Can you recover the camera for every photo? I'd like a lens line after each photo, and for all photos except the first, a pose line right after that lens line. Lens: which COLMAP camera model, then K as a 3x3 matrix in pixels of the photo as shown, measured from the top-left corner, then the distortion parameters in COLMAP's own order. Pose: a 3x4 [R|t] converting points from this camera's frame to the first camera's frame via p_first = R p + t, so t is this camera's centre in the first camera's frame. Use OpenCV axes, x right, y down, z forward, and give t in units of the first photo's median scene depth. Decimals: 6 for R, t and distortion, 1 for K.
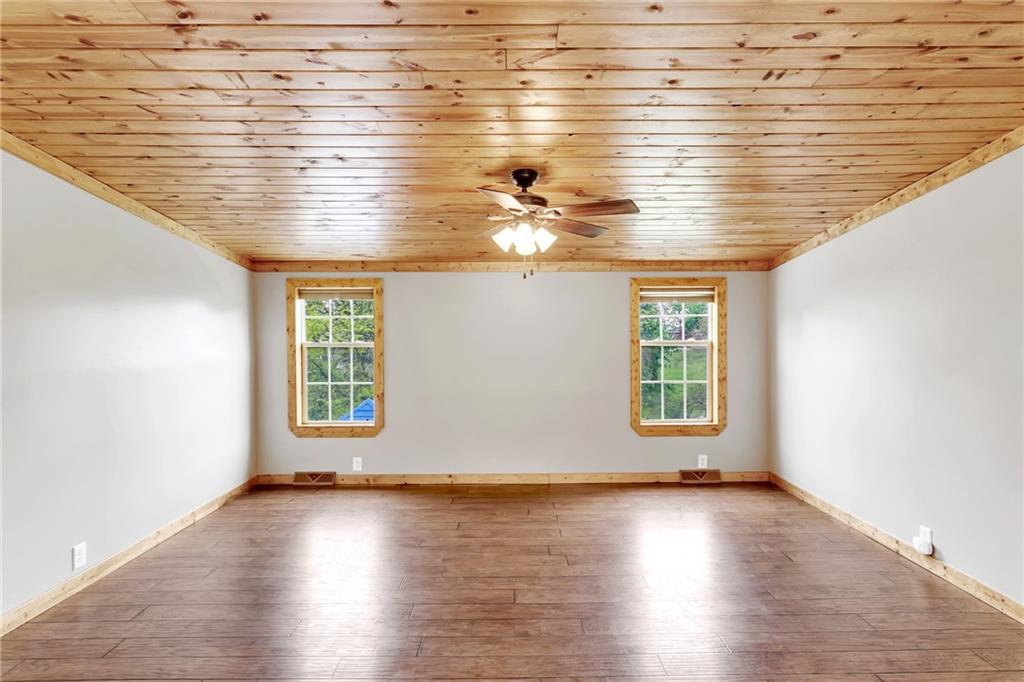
lens RADIAL K [[531.4, 0, 515.6], [0, 531.4, 348.7], [0, 0, 1]] dist [-0.003871, 0.001116]
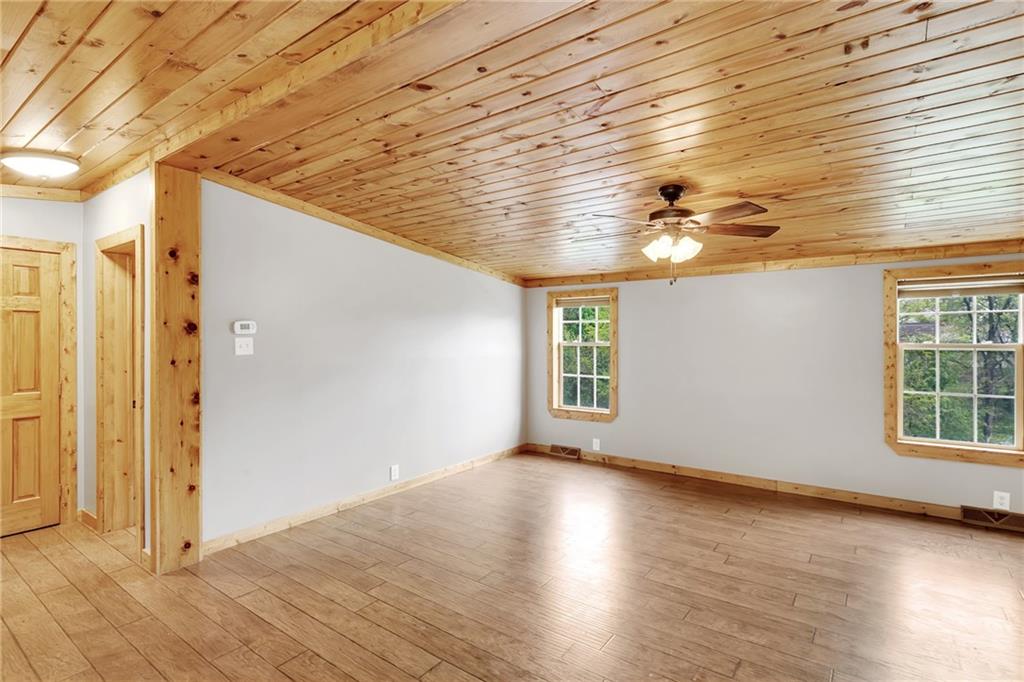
lens RADIAL K [[489.9, 0, 512.0], [0, 489.9, 341.0], [0, 0, 1]] dist [-0.001902, 0.002422]
pose [[0.806140, 0.006870, -0.591684, 0.206473], [-0.015591, 0.999832, -0.009633, -0.001075], [0.591519, 0.016990, 0.806112, 0.000244]]
